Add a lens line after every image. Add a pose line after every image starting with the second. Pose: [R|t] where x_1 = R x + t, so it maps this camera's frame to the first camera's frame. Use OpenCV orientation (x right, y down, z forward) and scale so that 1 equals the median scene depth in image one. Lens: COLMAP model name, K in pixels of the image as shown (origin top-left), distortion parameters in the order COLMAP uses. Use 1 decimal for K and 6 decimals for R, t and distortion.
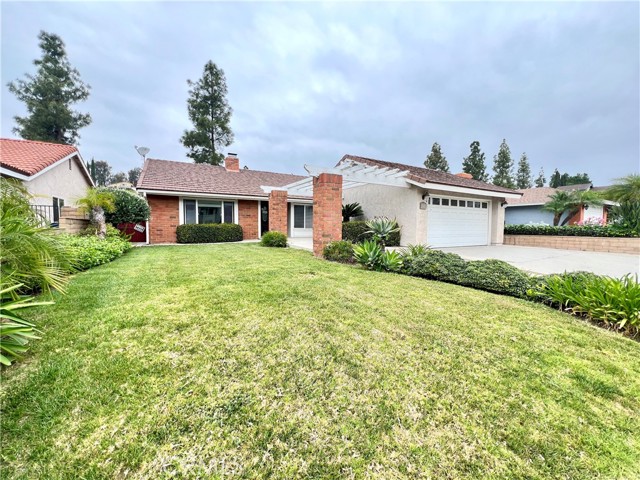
lens RADIAL K [[255.9, 0, 322.9], [0, 255.9, 239.4], [0, 0, 1]] dist [-0.000421, -0.000146]
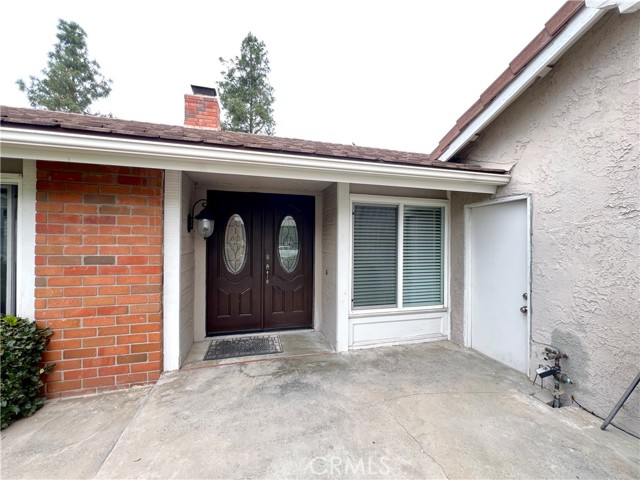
lens RADIAL K [[255.9, 0, 321.2], [0, 255.9, 241.0], [0, 0, 1]] dist [-0.000421, -0.000146]
pose [[0.966986, 0.002597, -0.254815, -0.046469], [-0.016554, 0.998476, -0.052645, -0.050513], [0.254290, 0.055126, 0.965556, 0.432886]]
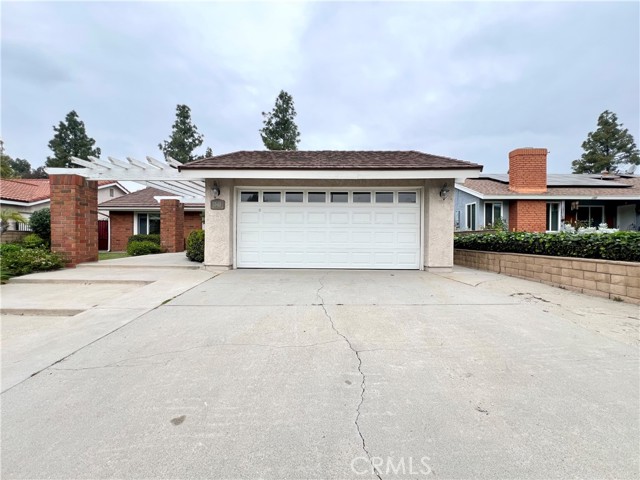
lens RADIAL K [[255.9, 0, 320.5], [0, 255.9, 239.9], [0, 0, 1]] dist [-0.000421, -0.000146]
pose [[0.860422, 0.001623, -0.509579, 0.337387], [-0.026634, 0.998771, -0.041790, -0.005665], [0.508885, 0.049529, 0.859408, 0.194522]]
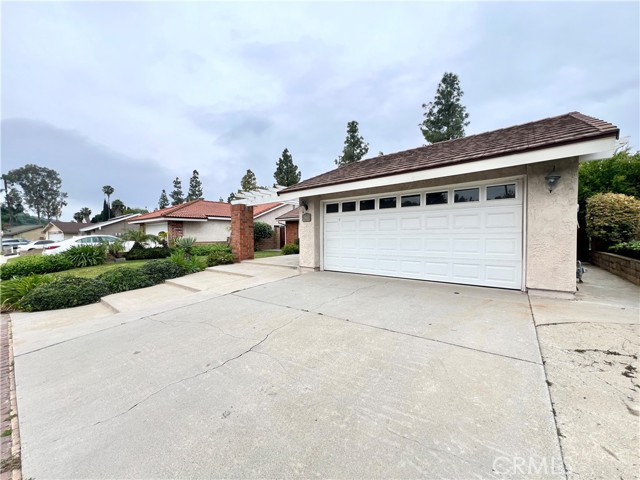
lens RADIAL K [[255.9, 0, 319.7], [0, 255.9, 240.1], [0, 0, 1]] dist [-0.000421, -0.000146]
pose [[0.345936, 0.004397, -0.938248, 0.412454], [-0.036229, 0.999306, -0.008674, -0.018237], [0.937558, 0.036992, 0.345855, 0.262180]]
